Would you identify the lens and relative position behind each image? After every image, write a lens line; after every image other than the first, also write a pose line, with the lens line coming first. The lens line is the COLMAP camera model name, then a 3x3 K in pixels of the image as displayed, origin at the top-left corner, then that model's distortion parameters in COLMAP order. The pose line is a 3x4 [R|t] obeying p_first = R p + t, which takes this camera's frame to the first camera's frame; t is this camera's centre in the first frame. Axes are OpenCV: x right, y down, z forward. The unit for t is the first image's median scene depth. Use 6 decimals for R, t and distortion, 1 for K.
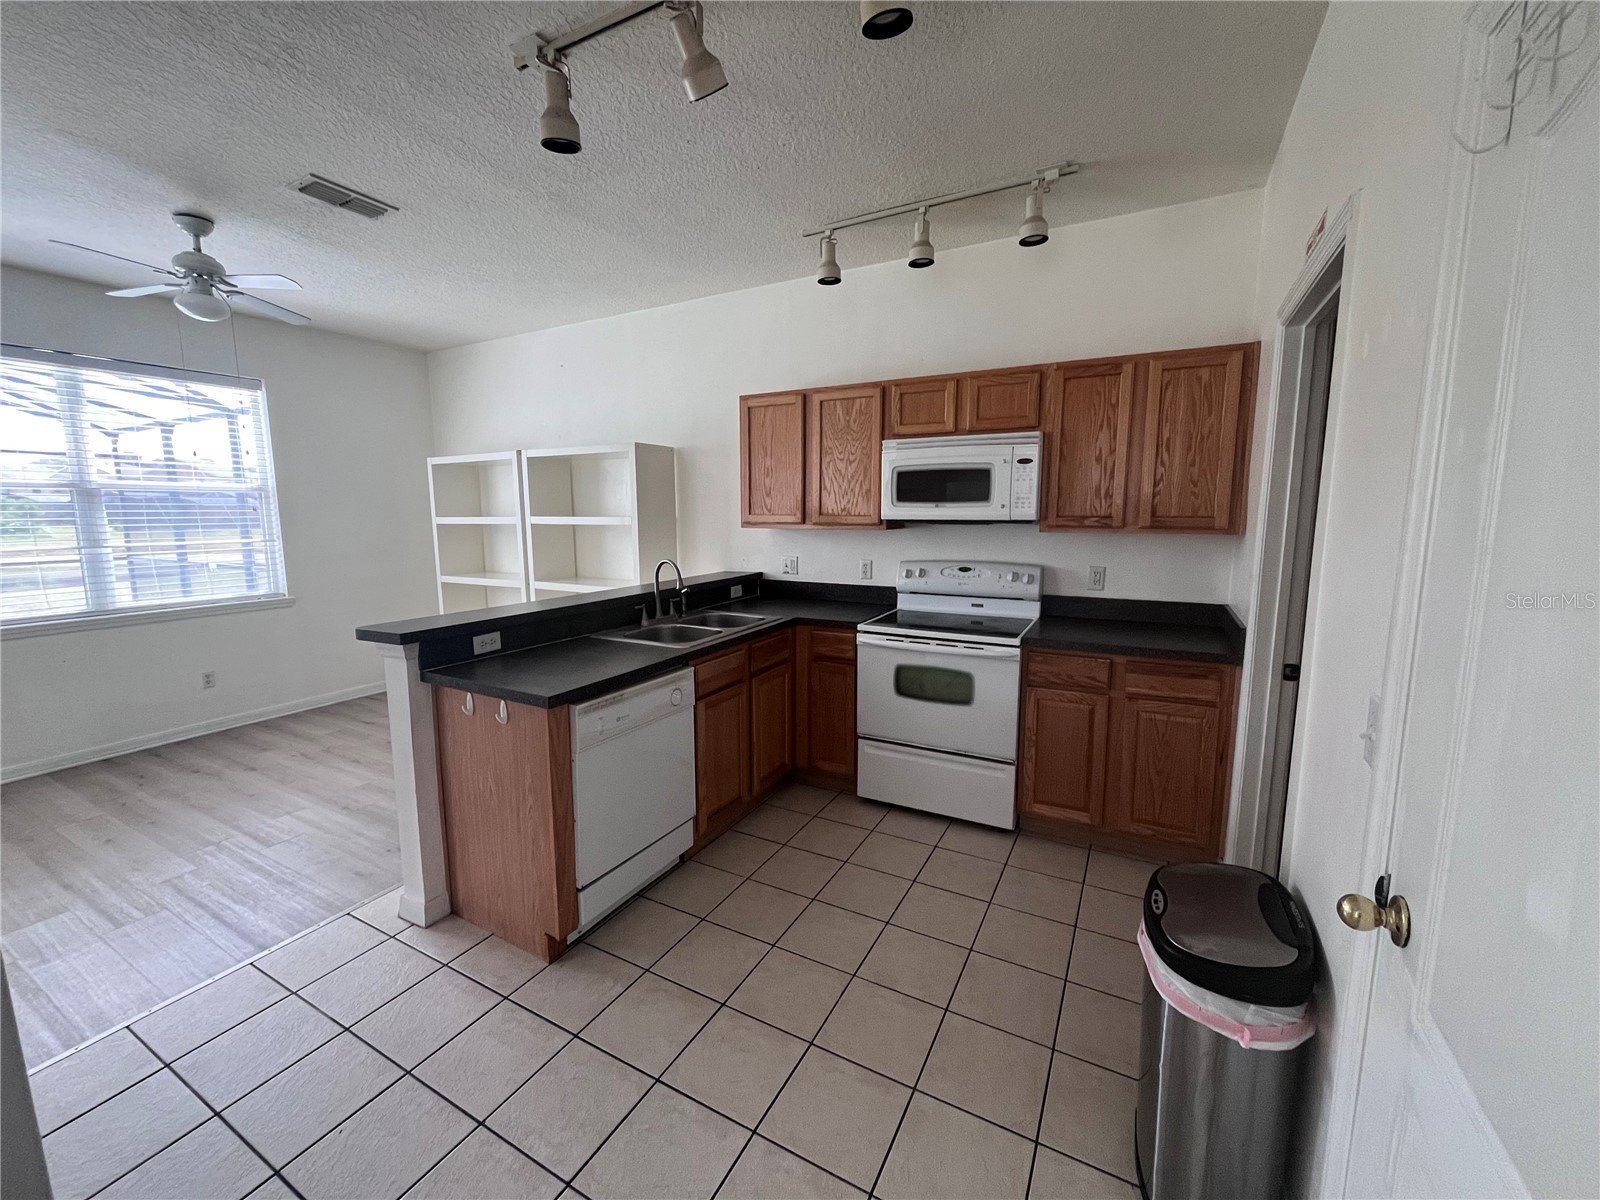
lens RADIAL K [[644.6, 0, 799.4], [0, 644.6, 595.1], [0, 0, 1]] dist [-0.009493, -0.000358]
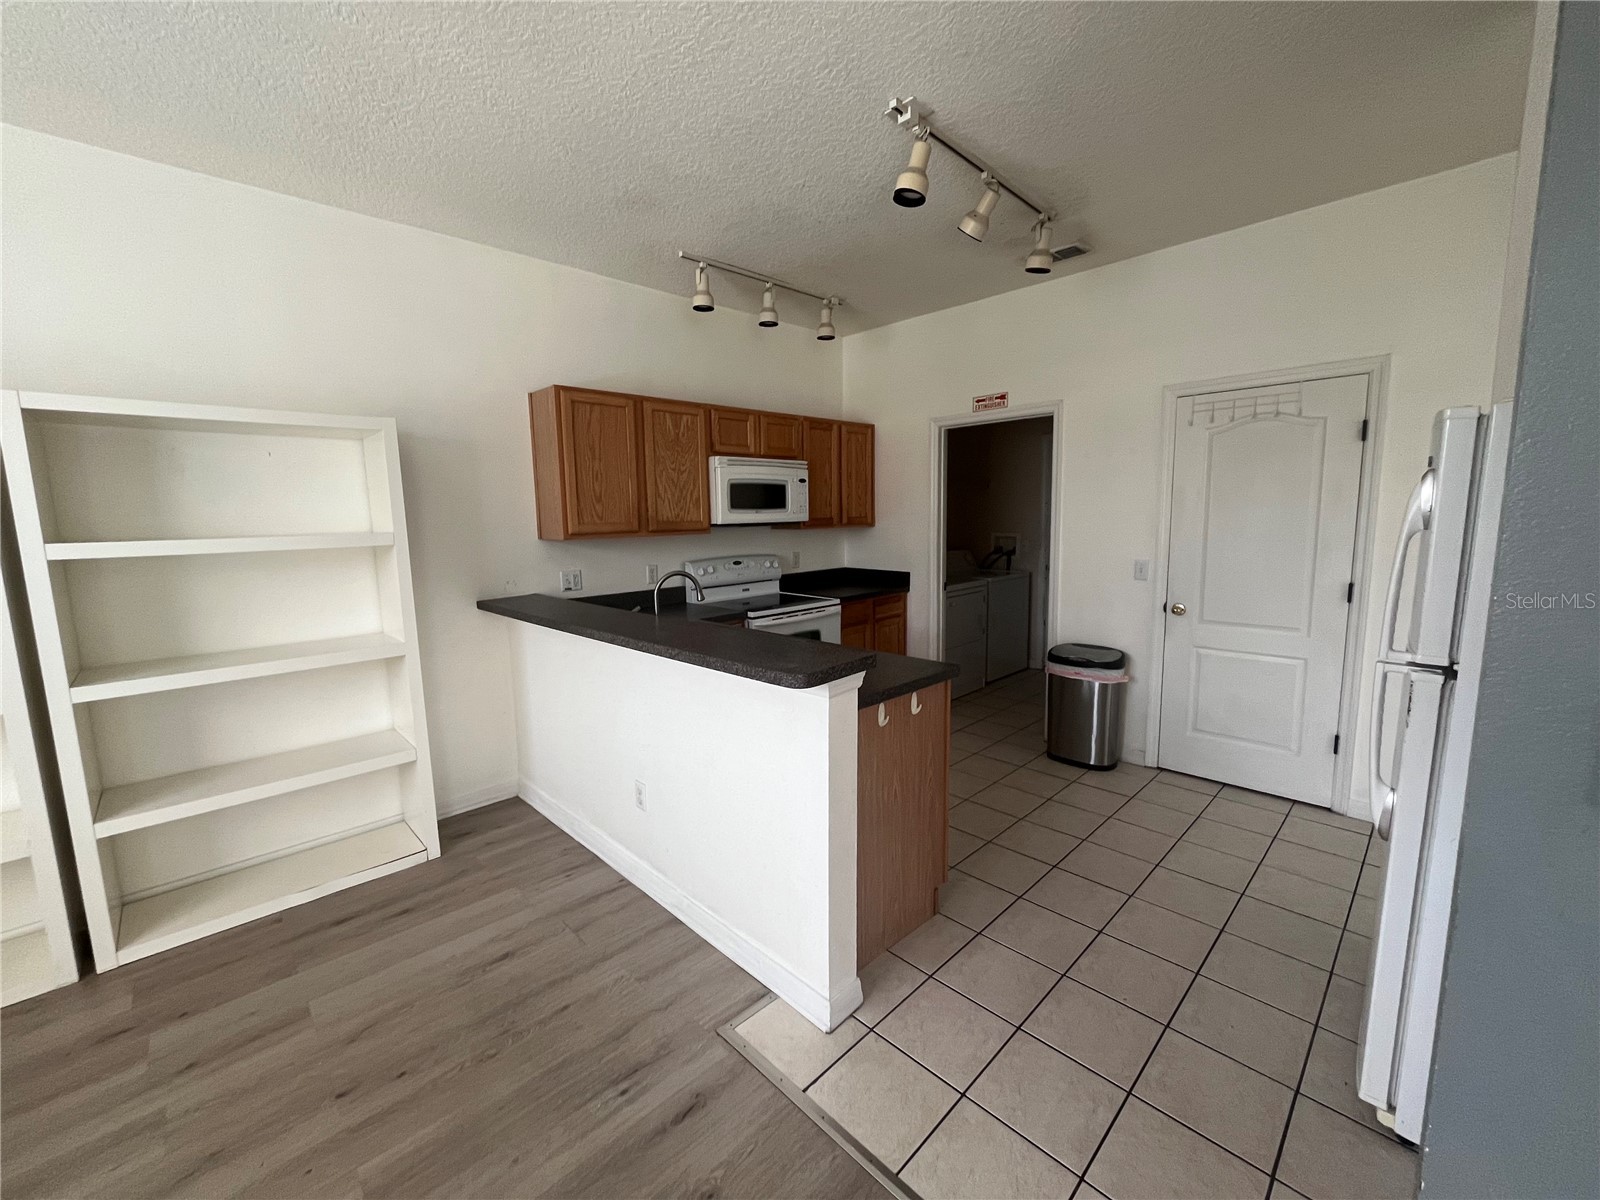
lens RADIAL K [[644.6, 0, 792.4], [0, 644.6, 595.1], [0, 0, 1]] dist [-0.009493, -0.000358]
pose [[0.300422, -0.121762, 0.946002, -0.959821], [0.143055, 0.986351, 0.081526, -0.068879], [-0.943017, 0.110838, 0.313740, 0.538608]]
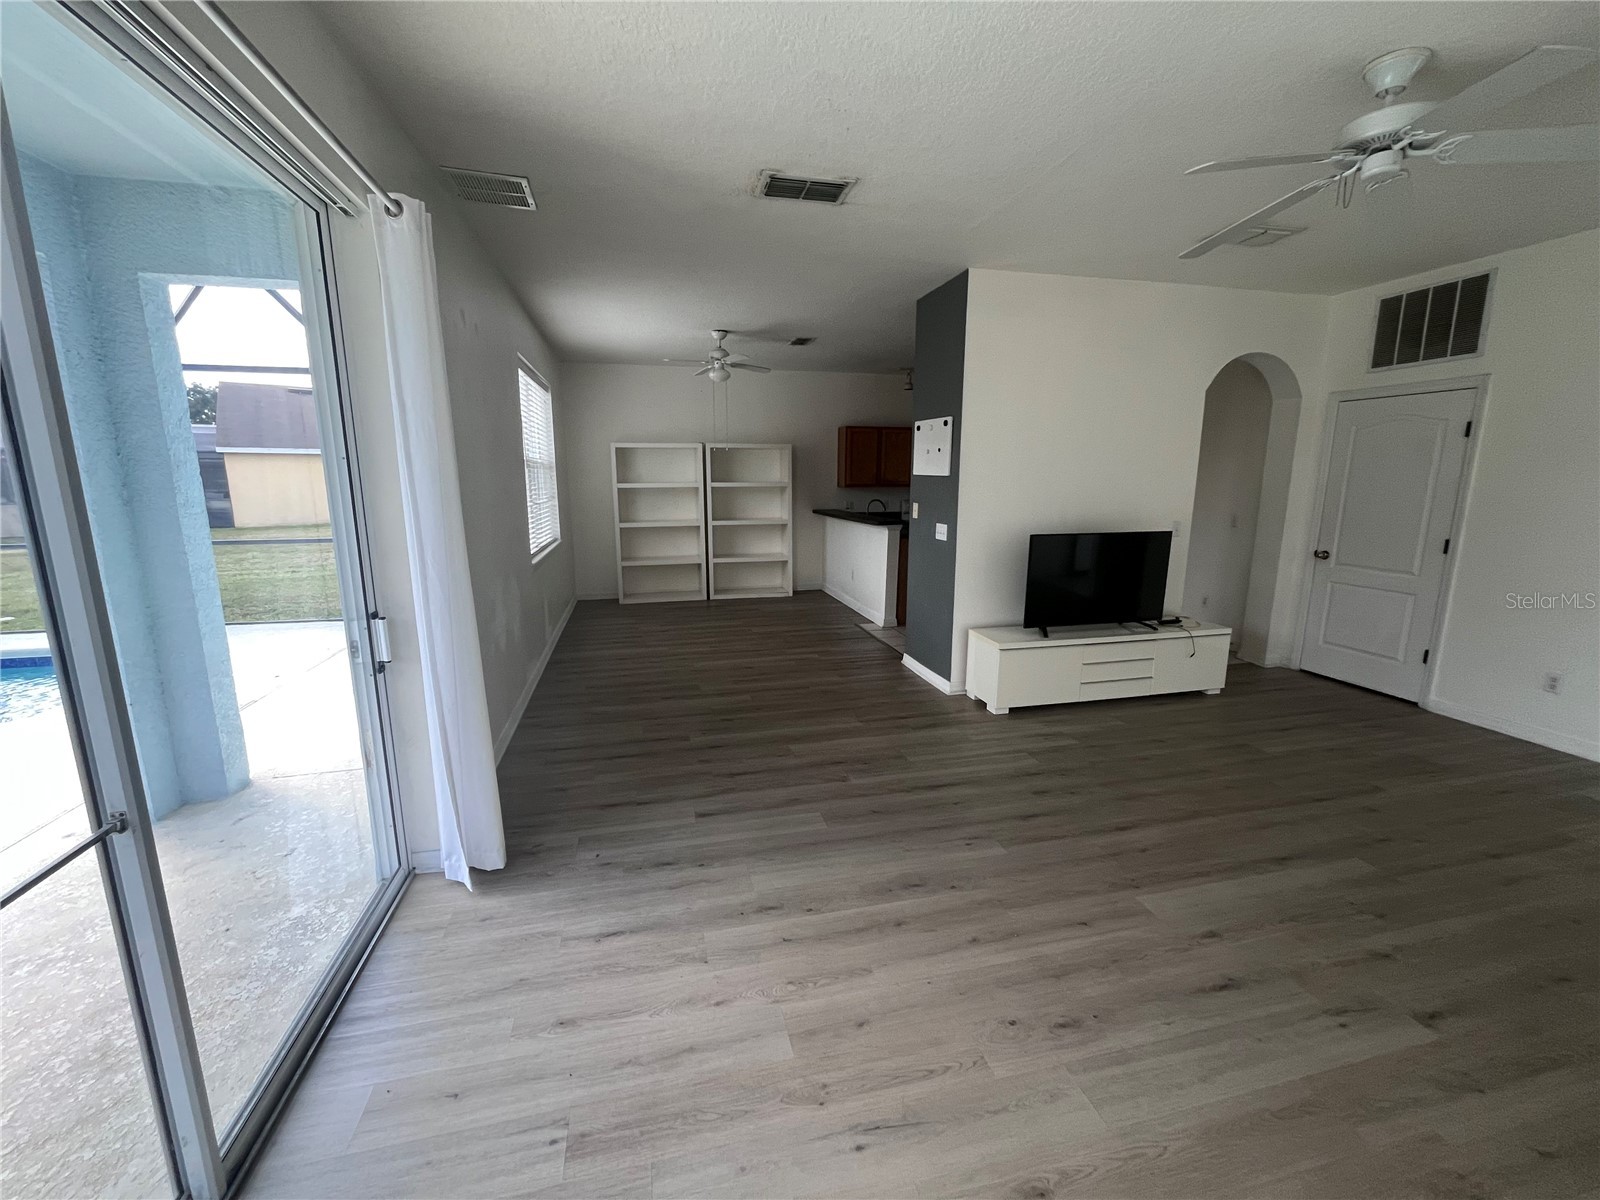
lens RADIAL K [[644.6, 0, 791.7], [0, 644.6, 594.7], [0, 0, 1]] dist [-0.009493, -0.000358]
pose [[0.742296, -0.117143, 0.659753, -1.993815], [0.086079, 0.993113, 0.079483, 0.078288], [-0.664520, -0.002209, 0.747267, -0.585800]]
